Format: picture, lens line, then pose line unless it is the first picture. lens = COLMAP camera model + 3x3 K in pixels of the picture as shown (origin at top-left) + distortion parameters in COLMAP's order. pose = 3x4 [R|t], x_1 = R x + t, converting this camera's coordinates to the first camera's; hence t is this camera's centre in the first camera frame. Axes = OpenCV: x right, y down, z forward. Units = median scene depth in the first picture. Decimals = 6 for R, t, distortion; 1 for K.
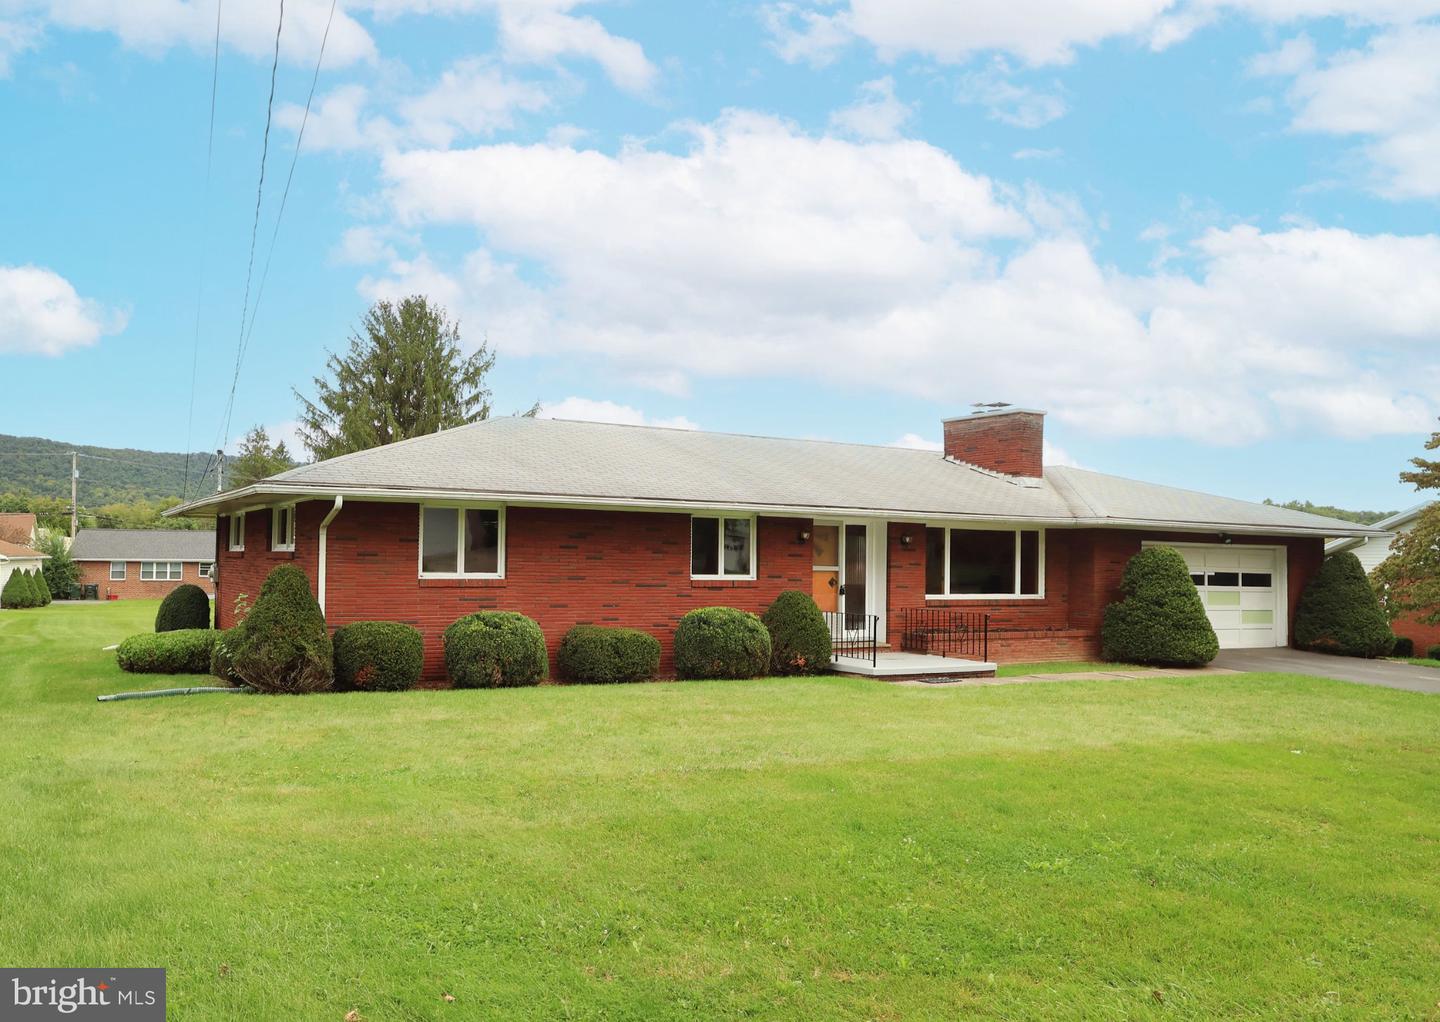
lens RADIAL K [[902.1, 0, 684.4], [0, 902.1, 533.7], [0, 0, 1]] dist [-0.000453, -0.000172]
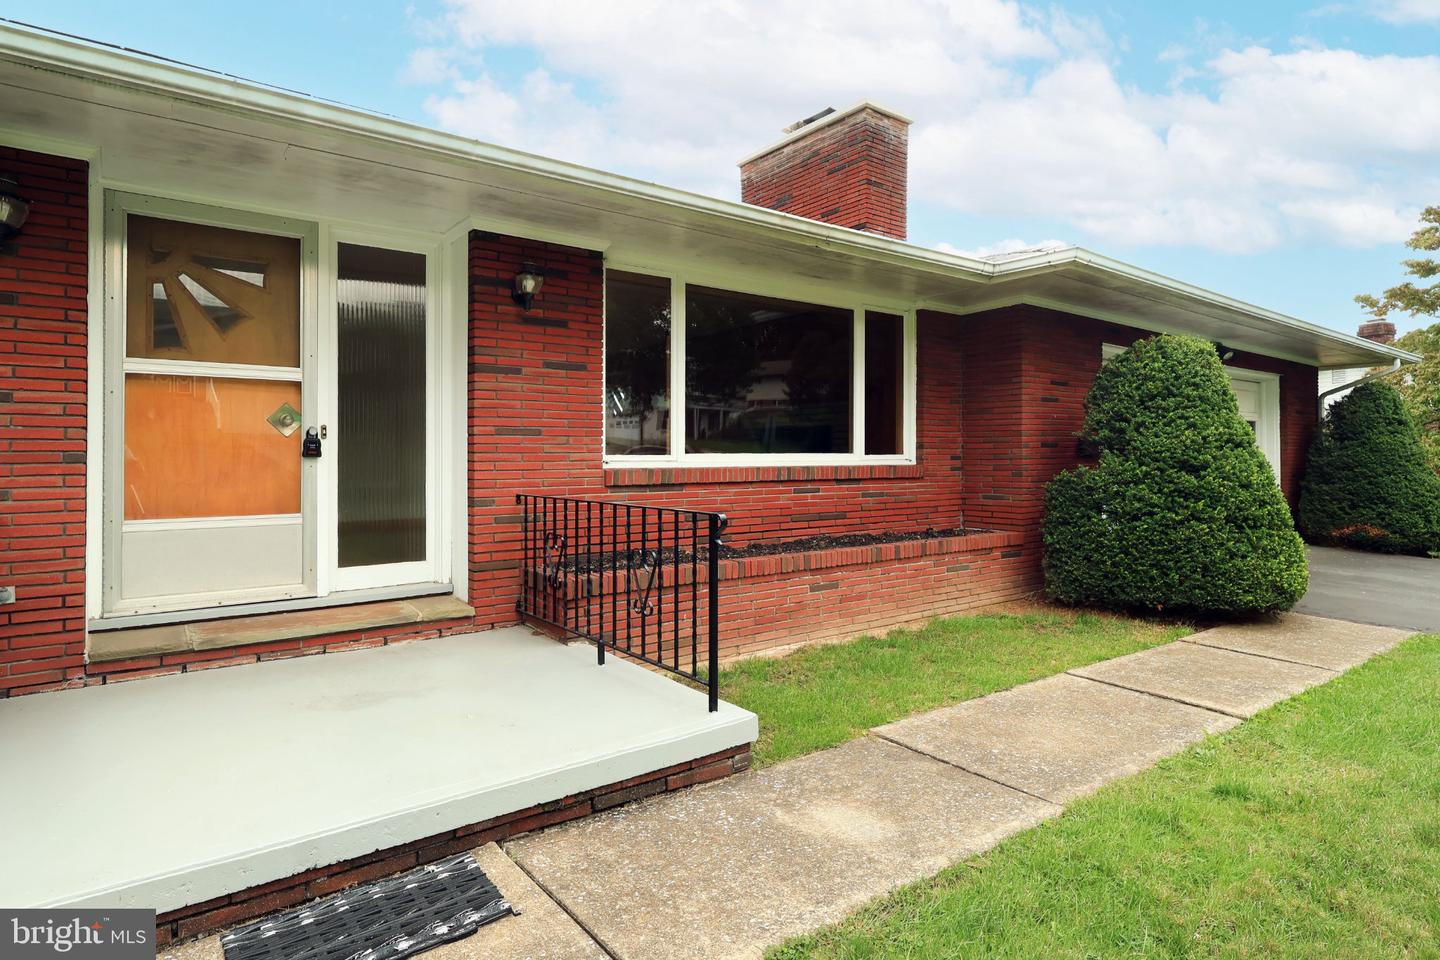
lens RADIAL K [[785.8, 0, 725.4], [0, 785.8, 446.1], [0, 0, 1]] dist [0.002125, -0.002059]
pose [[0.986565, -0.015325, 0.162651, 0.247554], [0.011259, 0.999601, 0.025888, 0.053205], [-0.162983, -0.023709, 0.986344, 0.644655]]
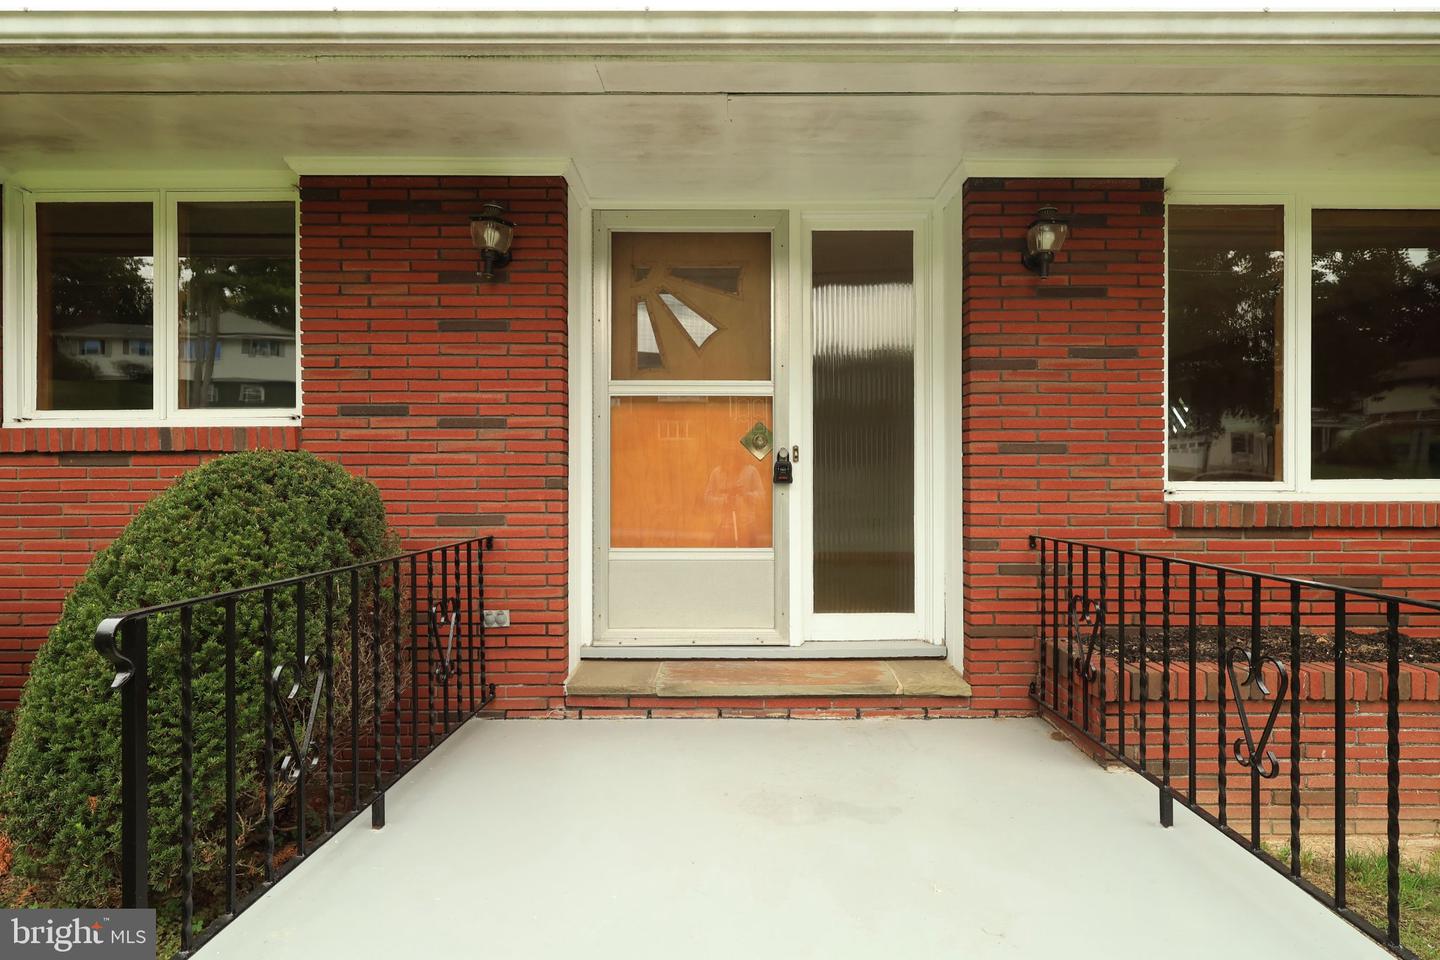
lens RADIAL K [[785.8, 0, 724.2], [0, 785.8, 482.7], [0, 0, 1]] dist [0.002125, -0.002059]
pose [[0.880906, -0.016795, -0.472993, 0.246153], [0.030353, 0.999318, 0.021046, 0.056443], [0.472316, -0.032897, 0.880815, 0.714395]]
